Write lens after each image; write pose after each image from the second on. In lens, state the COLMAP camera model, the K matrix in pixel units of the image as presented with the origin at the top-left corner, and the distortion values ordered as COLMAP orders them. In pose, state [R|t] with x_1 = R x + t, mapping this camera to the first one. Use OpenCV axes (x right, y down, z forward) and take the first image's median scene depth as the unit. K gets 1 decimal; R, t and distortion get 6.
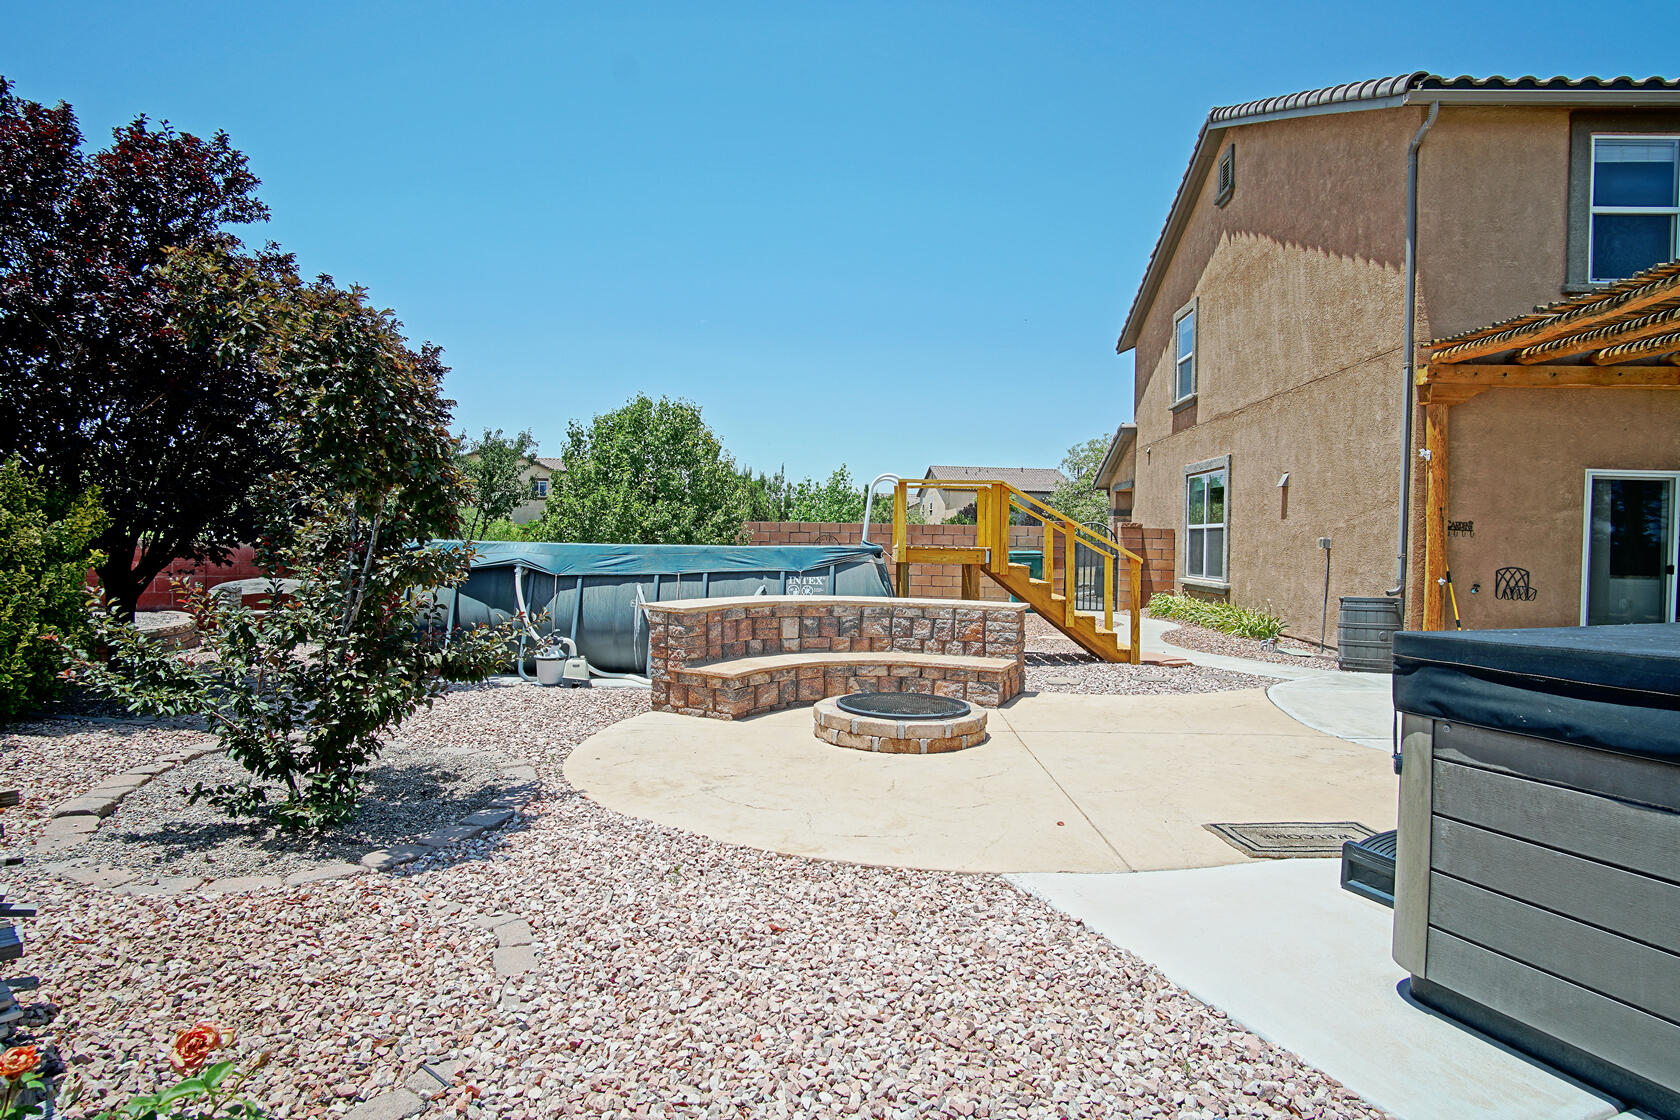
lens RADIAL K [[895.9, 0, 835.3], [0, 895.9, 558.1], [0, 0, 1]] dist [-0.034473, 0.011532]
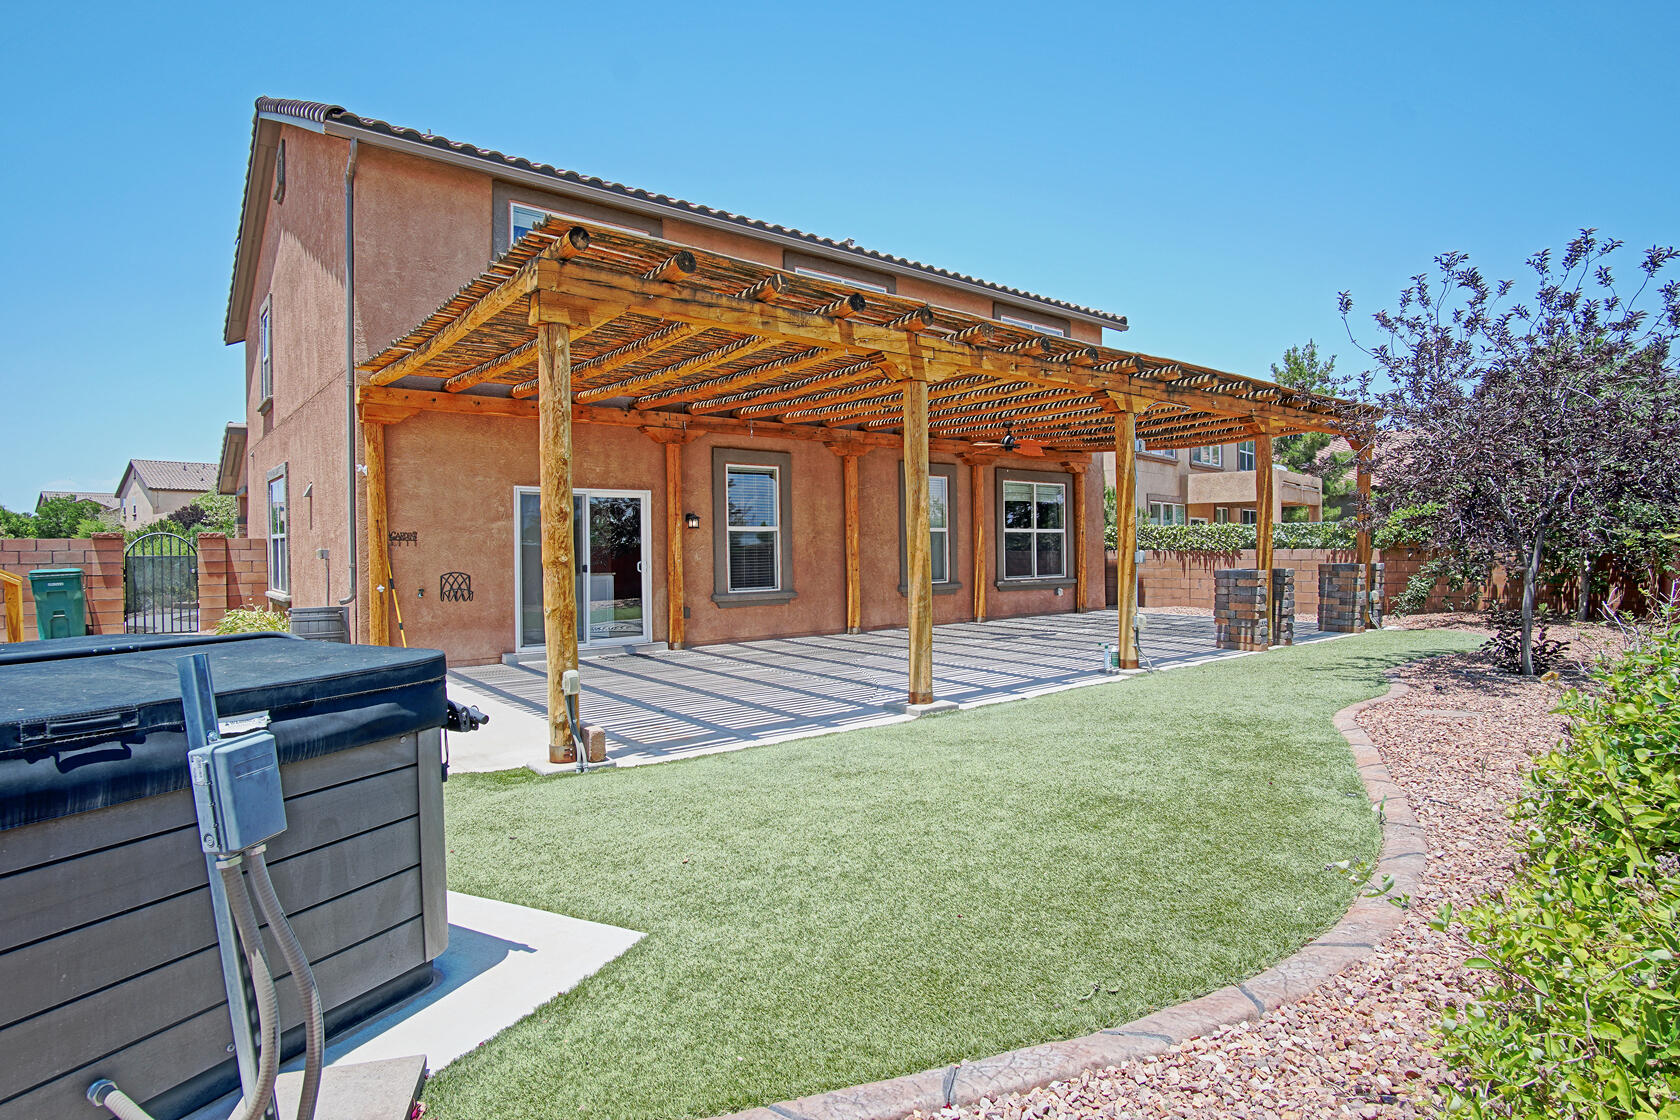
lens RADIAL K [[895.9, 0, 835.3], [0, 895.9, 558.1], [0, 0, 1]] dist [-0.034473, 0.011532]
pose [[0.740333, -0.033144, 0.671423, 0.366042], [0.035061, 0.999328, 0.010672, -0.002736], [-0.671326, 0.015640, 0.740998, -0.167001]]
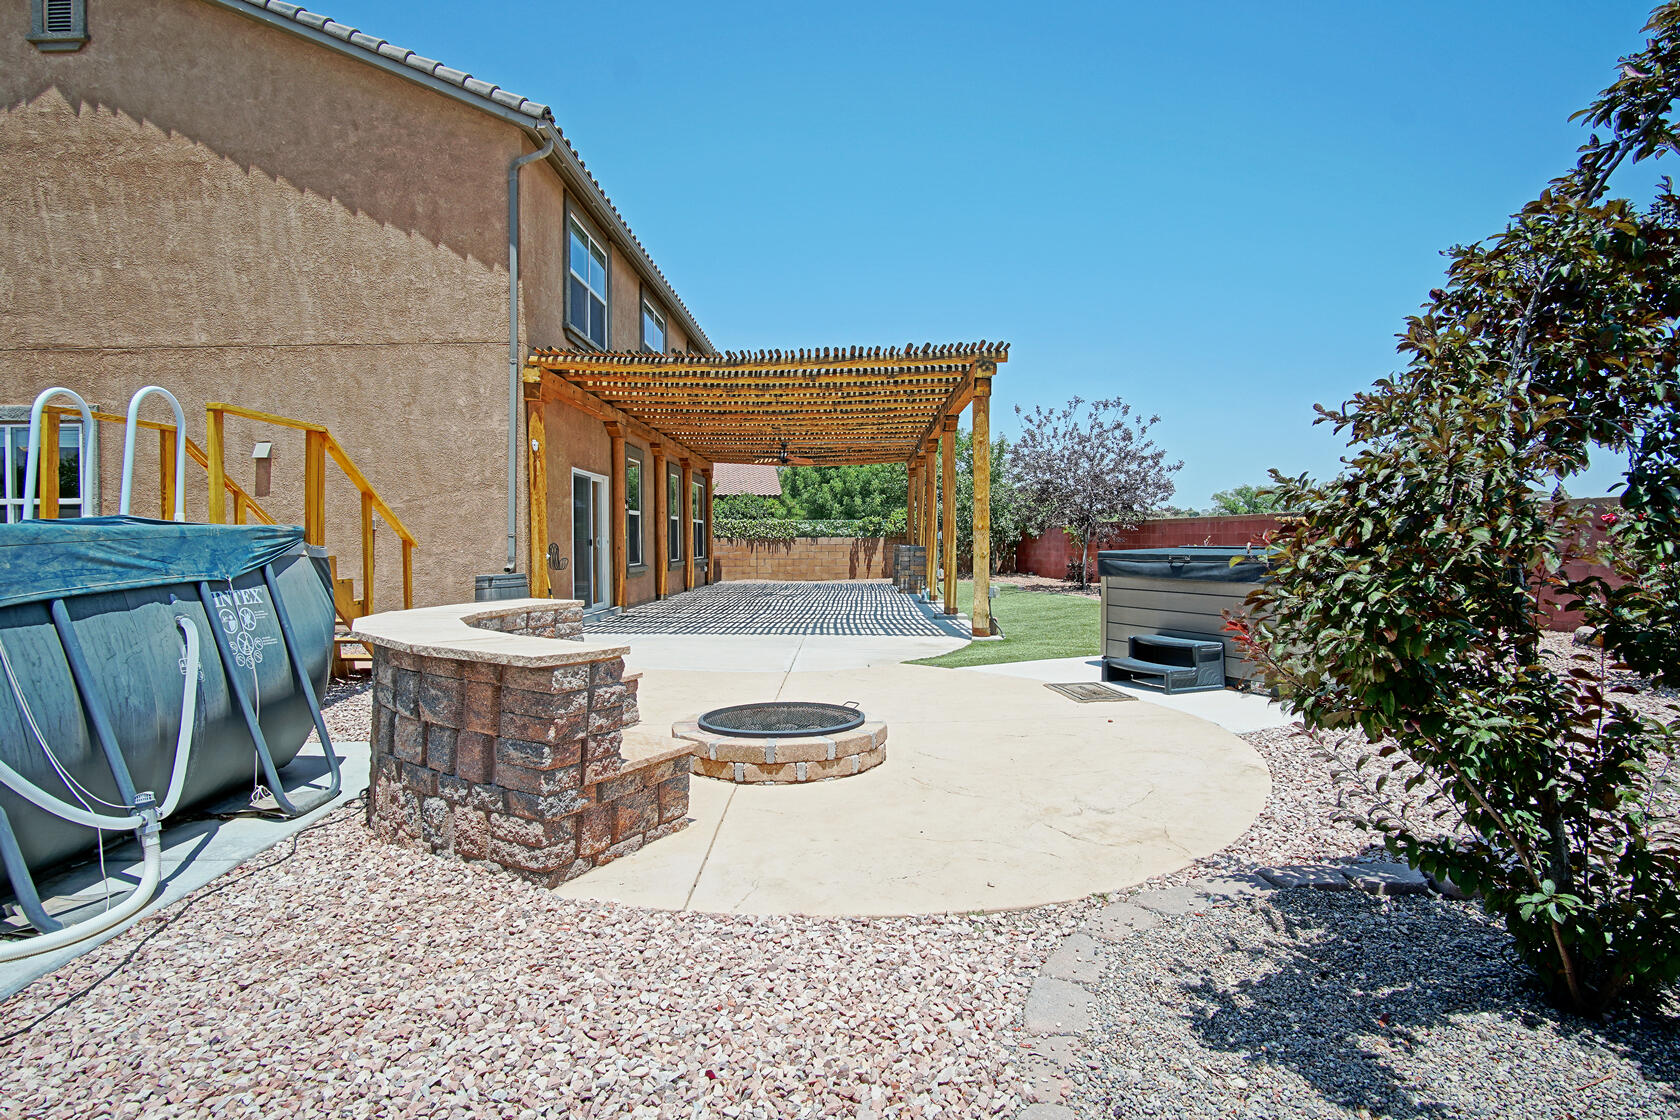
lens RADIAL K [[895.9, 0, 835.3], [0, 895.9, 558.1], [0, 0, 1]] dist [-0.034473, 0.011532]
pose [[-0.038078, -0.035974, 0.998627, -0.469590], [0.020449, 0.999114, 0.036772, -0.006327], [-0.999066, 0.021821, -0.037308, 0.631645]]
